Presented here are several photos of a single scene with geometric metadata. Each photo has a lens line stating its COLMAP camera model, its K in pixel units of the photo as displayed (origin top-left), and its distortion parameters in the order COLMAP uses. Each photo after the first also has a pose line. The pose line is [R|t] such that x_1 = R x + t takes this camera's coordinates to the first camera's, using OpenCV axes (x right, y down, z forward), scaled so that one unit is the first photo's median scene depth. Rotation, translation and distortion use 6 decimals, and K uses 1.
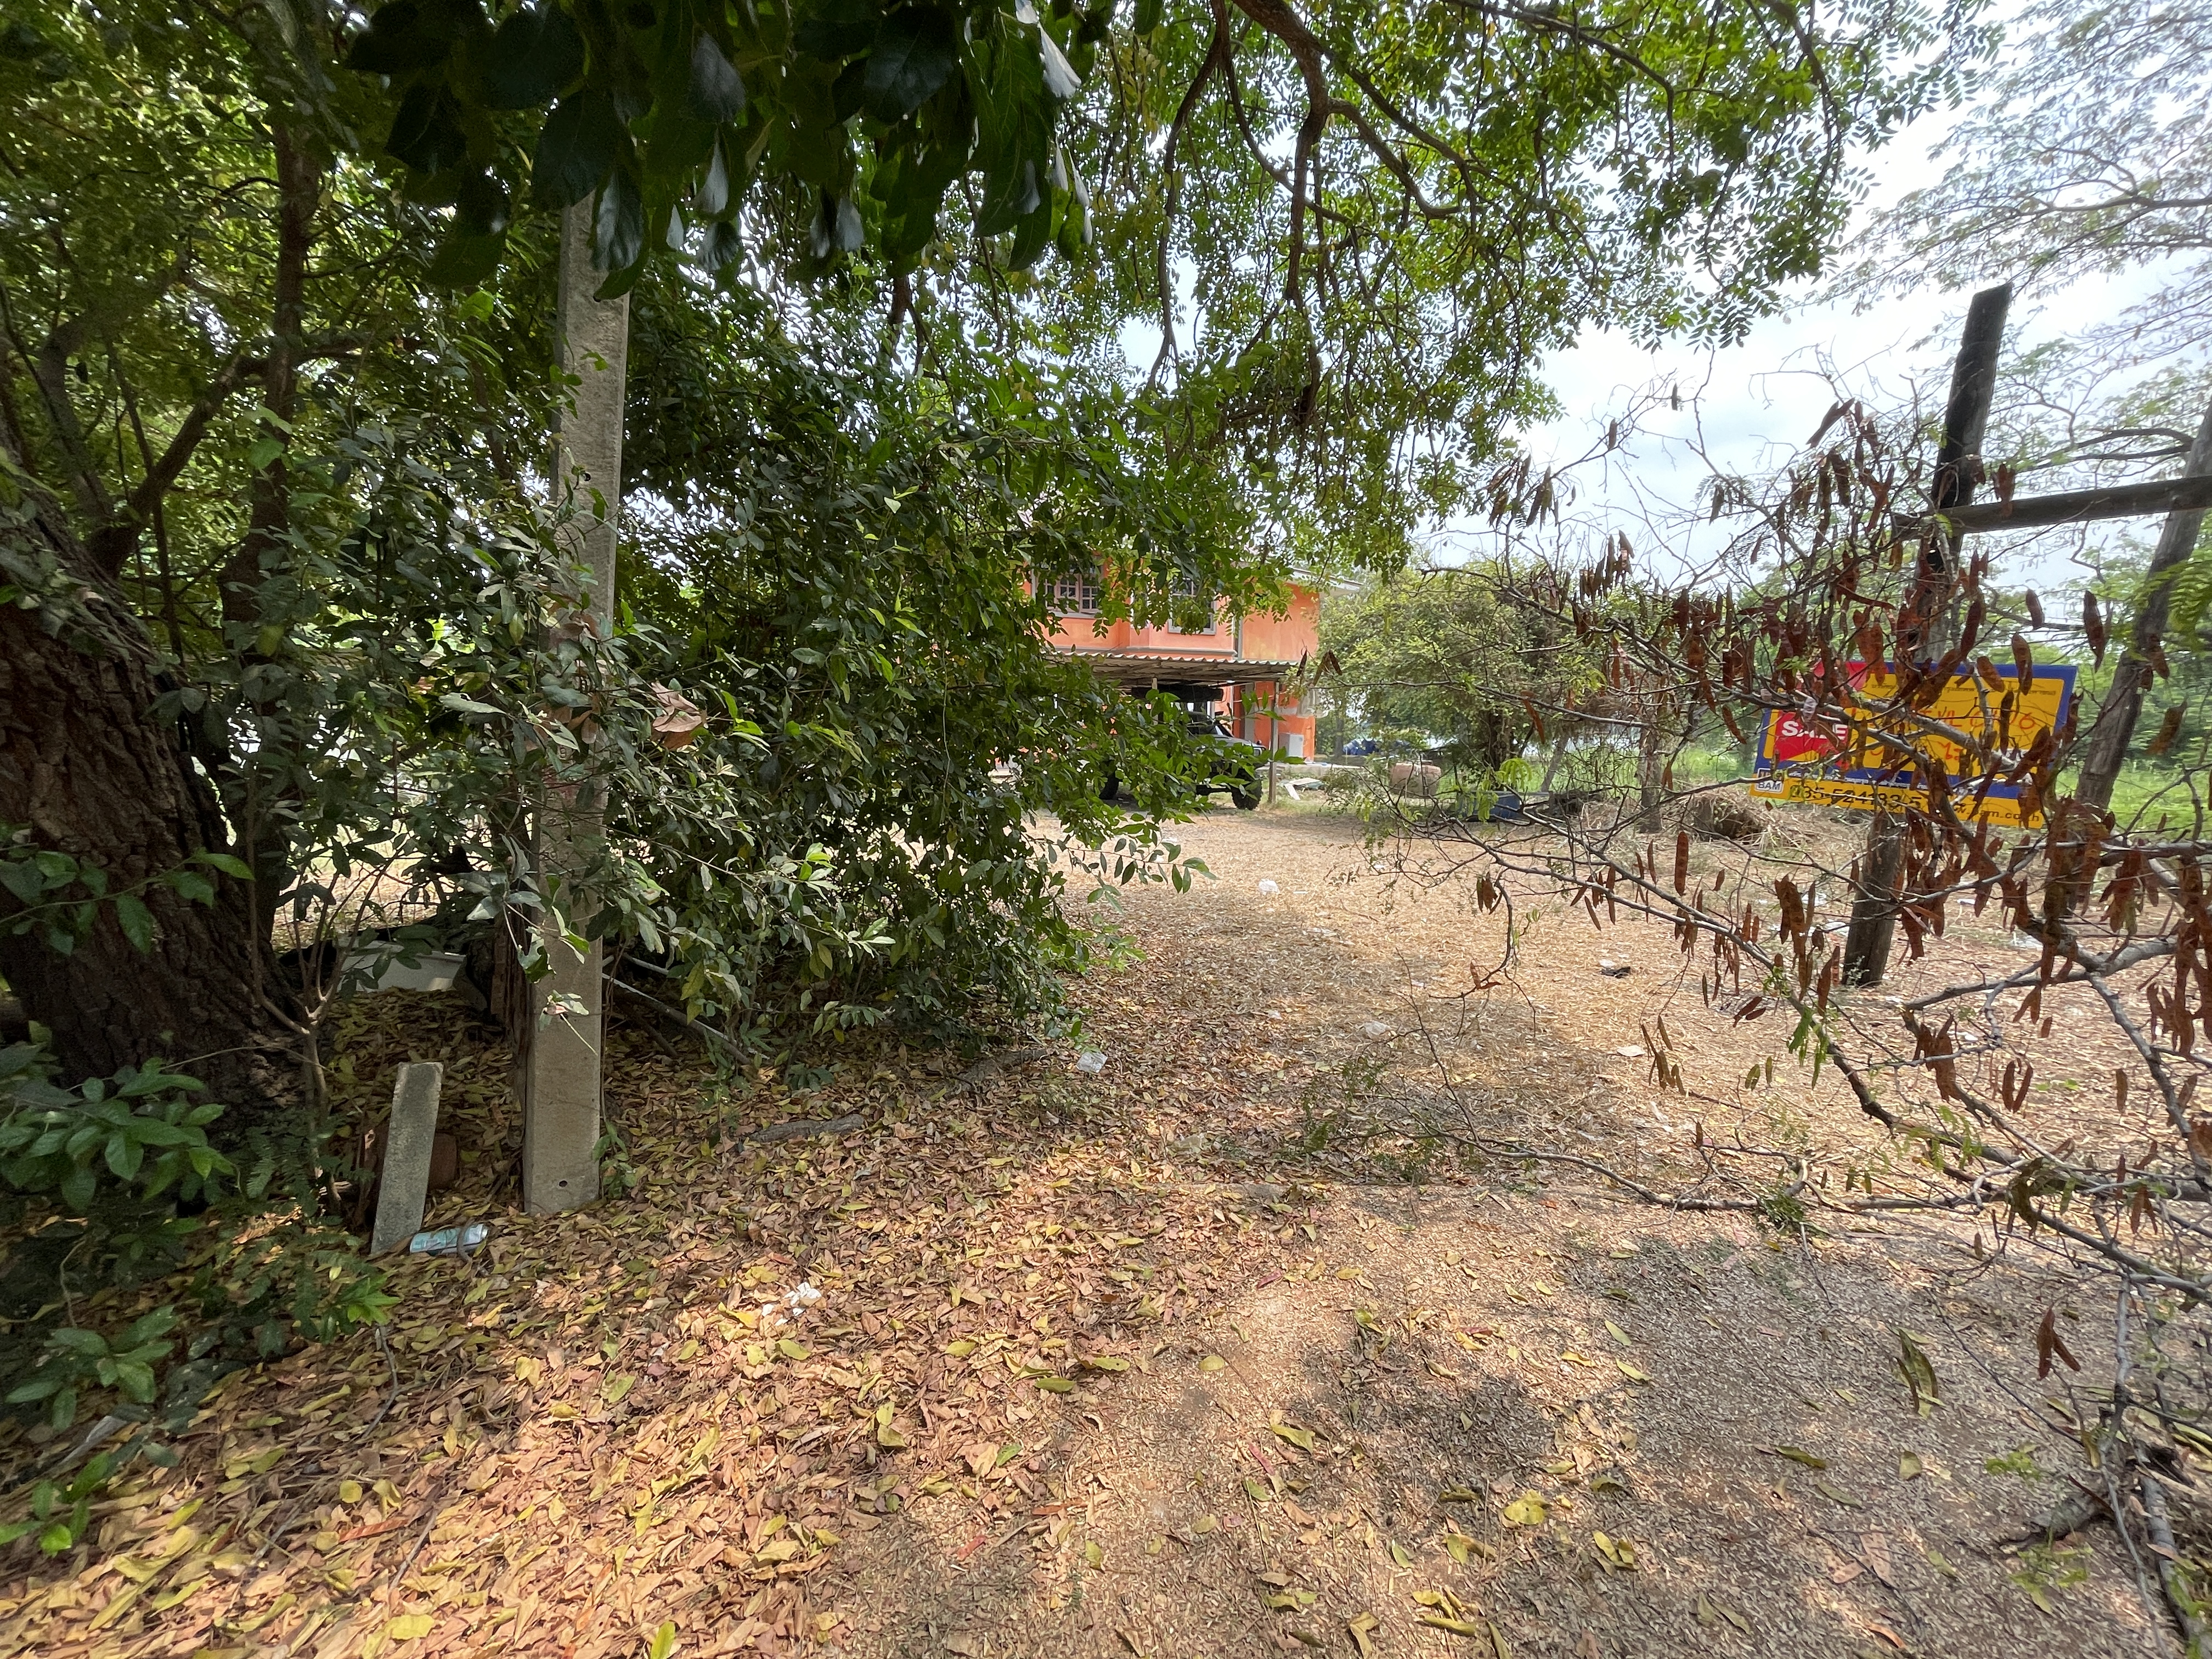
lens RADIAL K [[894.8, 0, 1099.2], [0, 894.8, 815.3], [0, 0, 1]] dist [-0.002679, -0.000703]
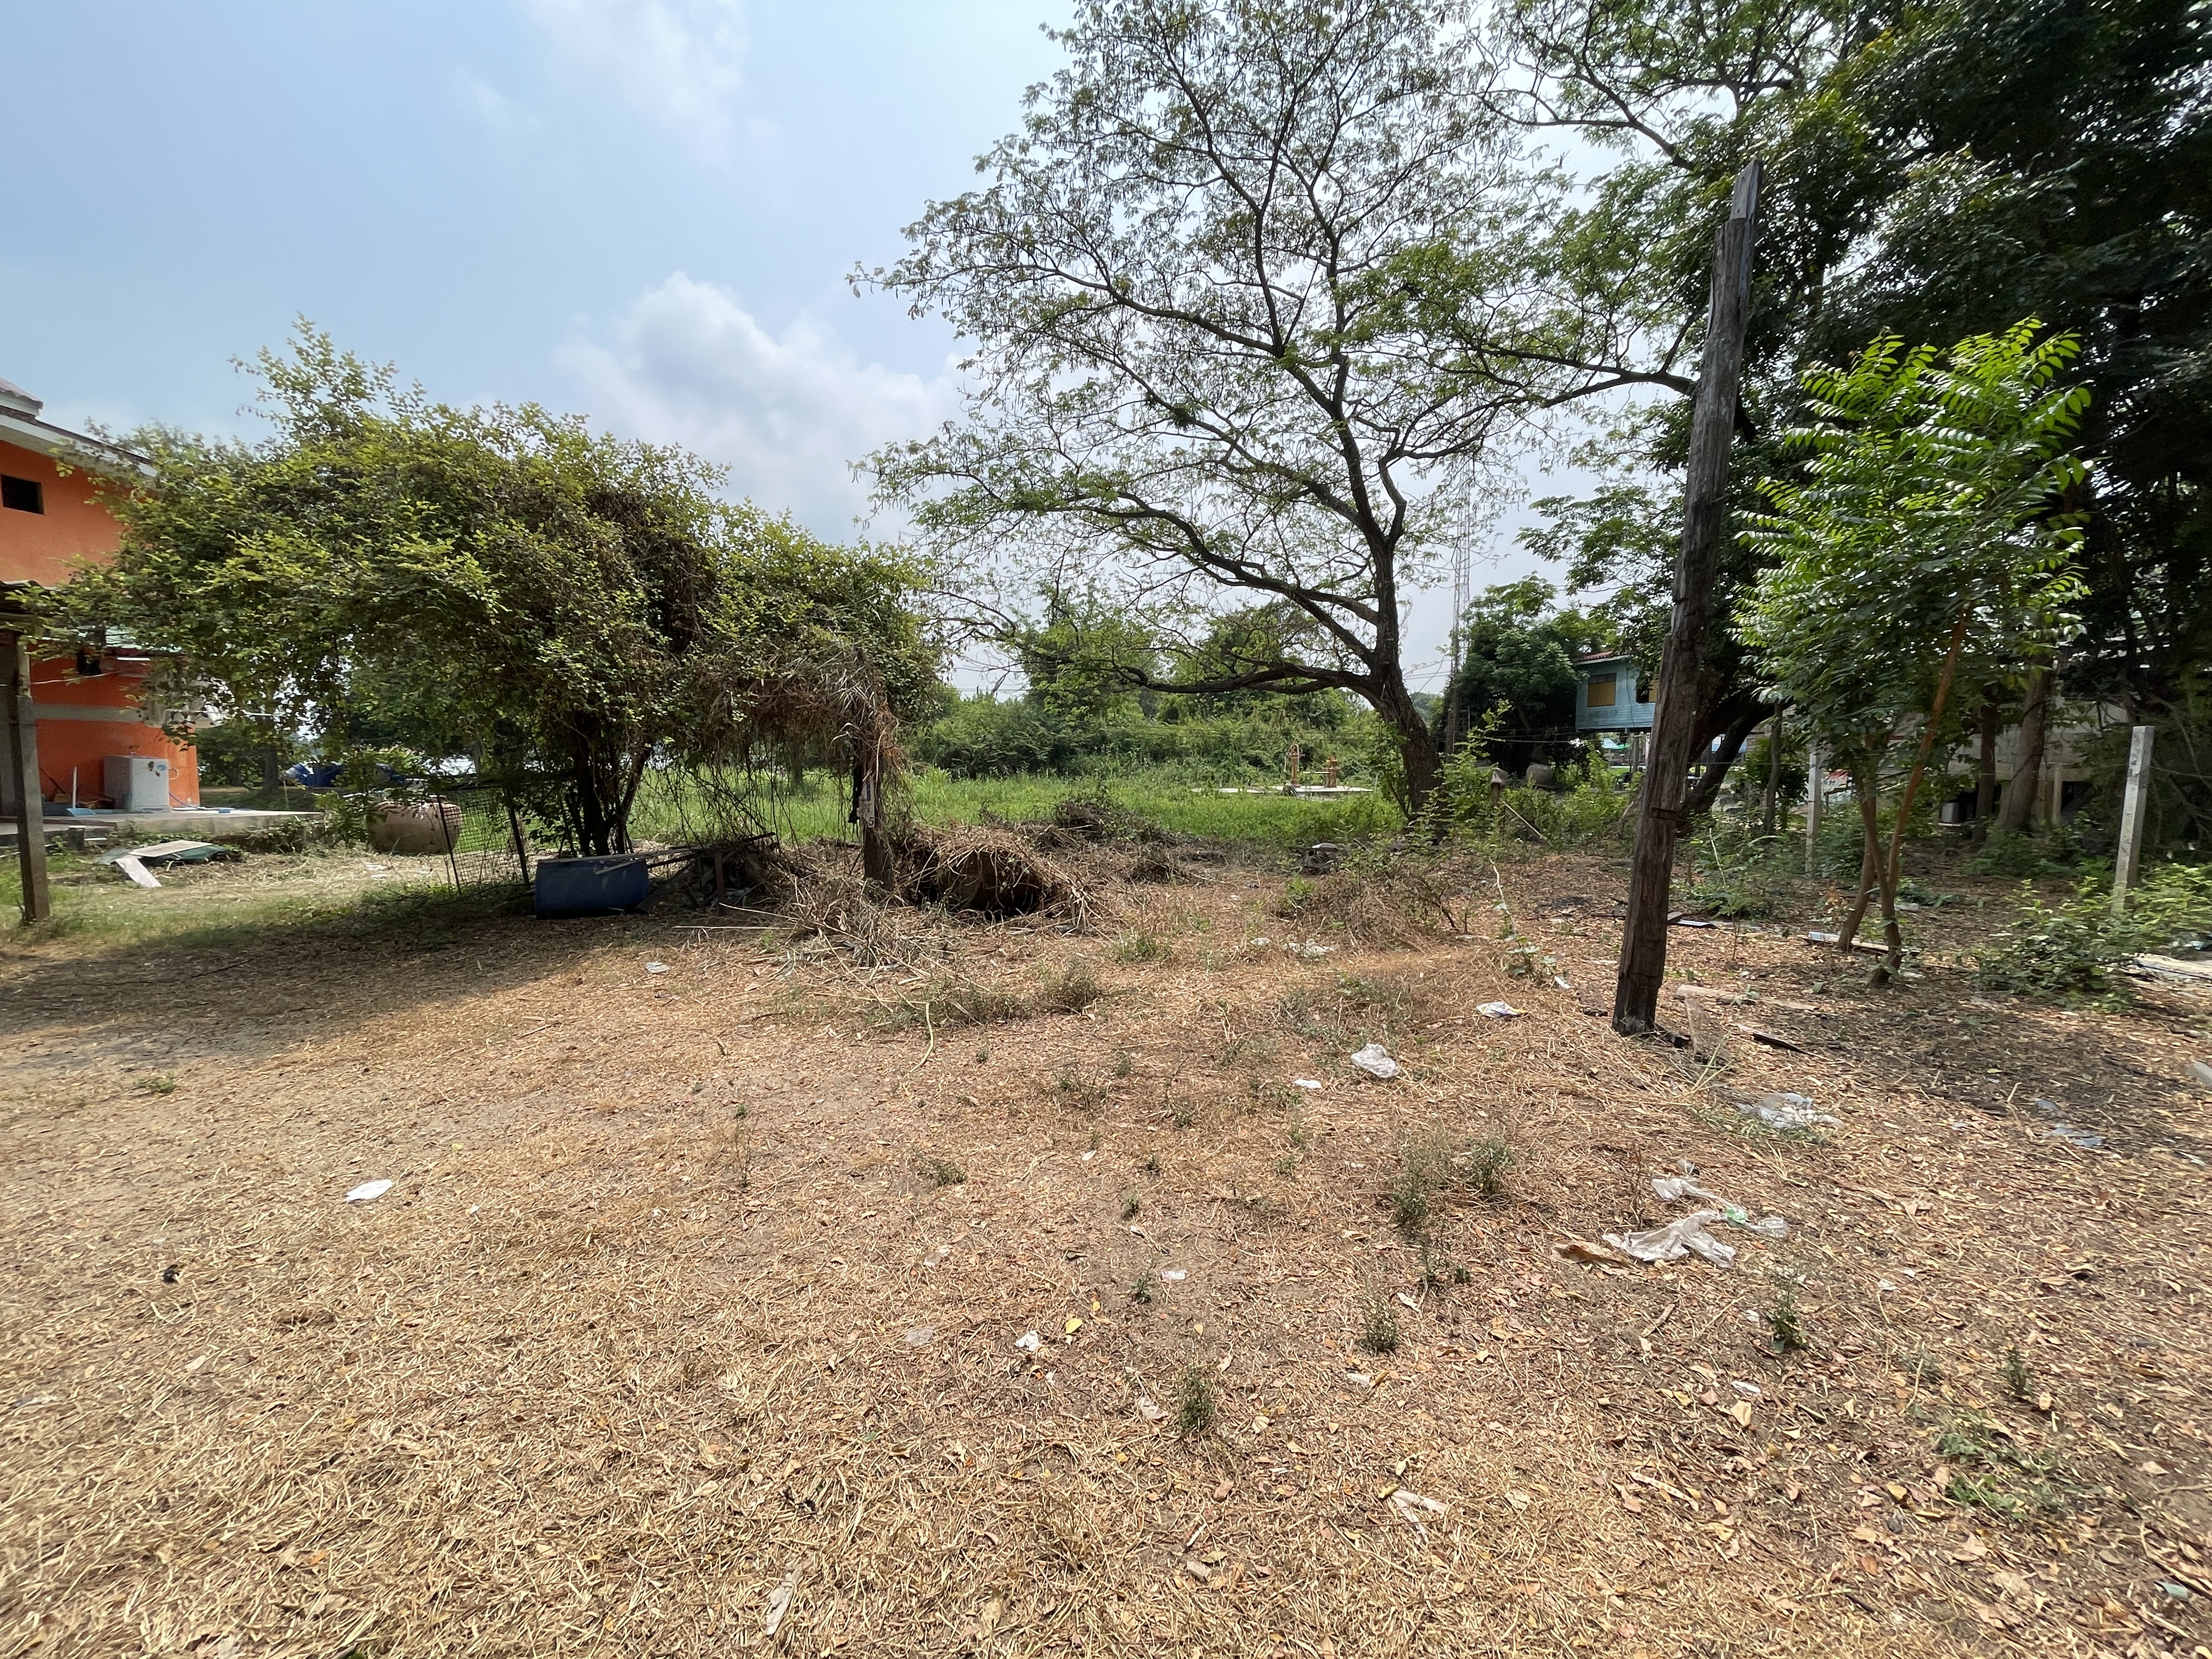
lens RADIAL K [[894.8, 0, 1099.2], [0, 894.8, 815.3], [0, 0, 1]] dist [-0.002679, -0.000703]
pose [[0.539118, -0.067780, 0.839498, 0.116232], [0.082815, 0.996192, 0.027248, -0.035656], [-0.838149, 0.054833, 0.542679, 0.357664]]
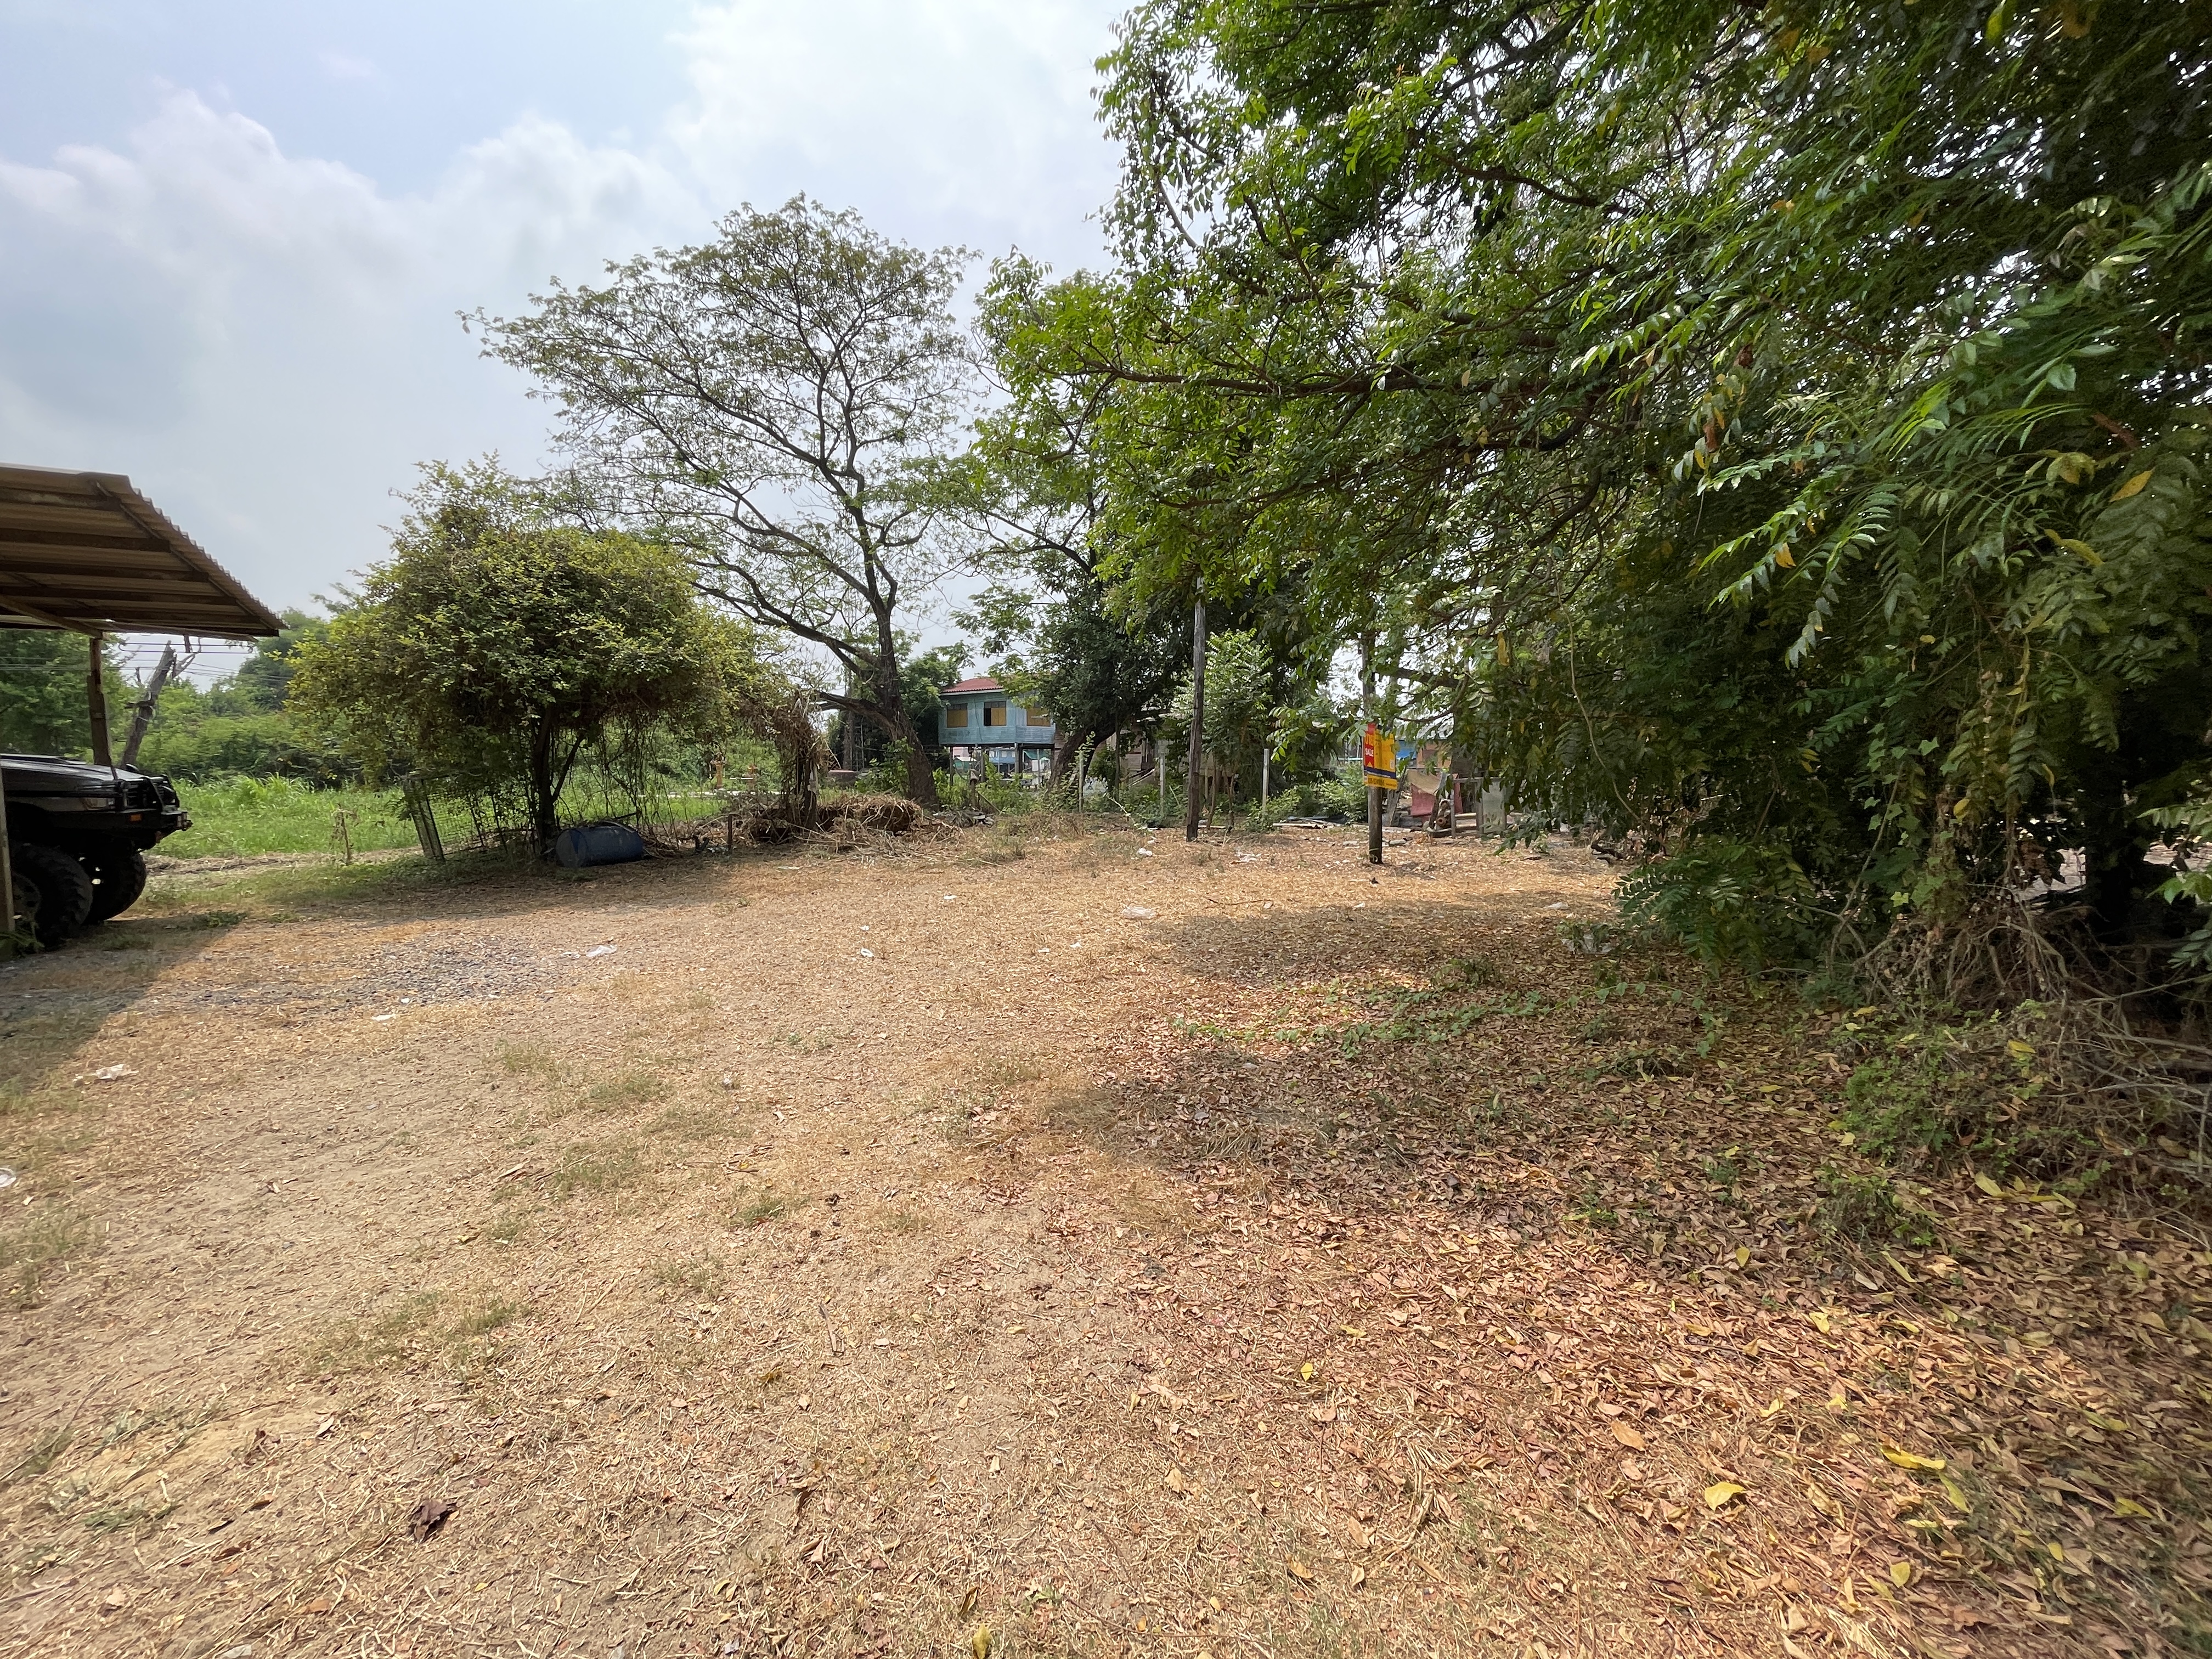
lens RADIAL K [[894.8, 0, 1099.2], [0, 894.8, 815.3], [0, 0, 1]] dist [-0.002679, -0.000703]
pose [[-0.170506, -0.063734, 0.983293, -0.365749], [0.083265, 0.993405, 0.078828, -0.049427], [-0.981832, 0.095314, -0.164075, 0.571884]]
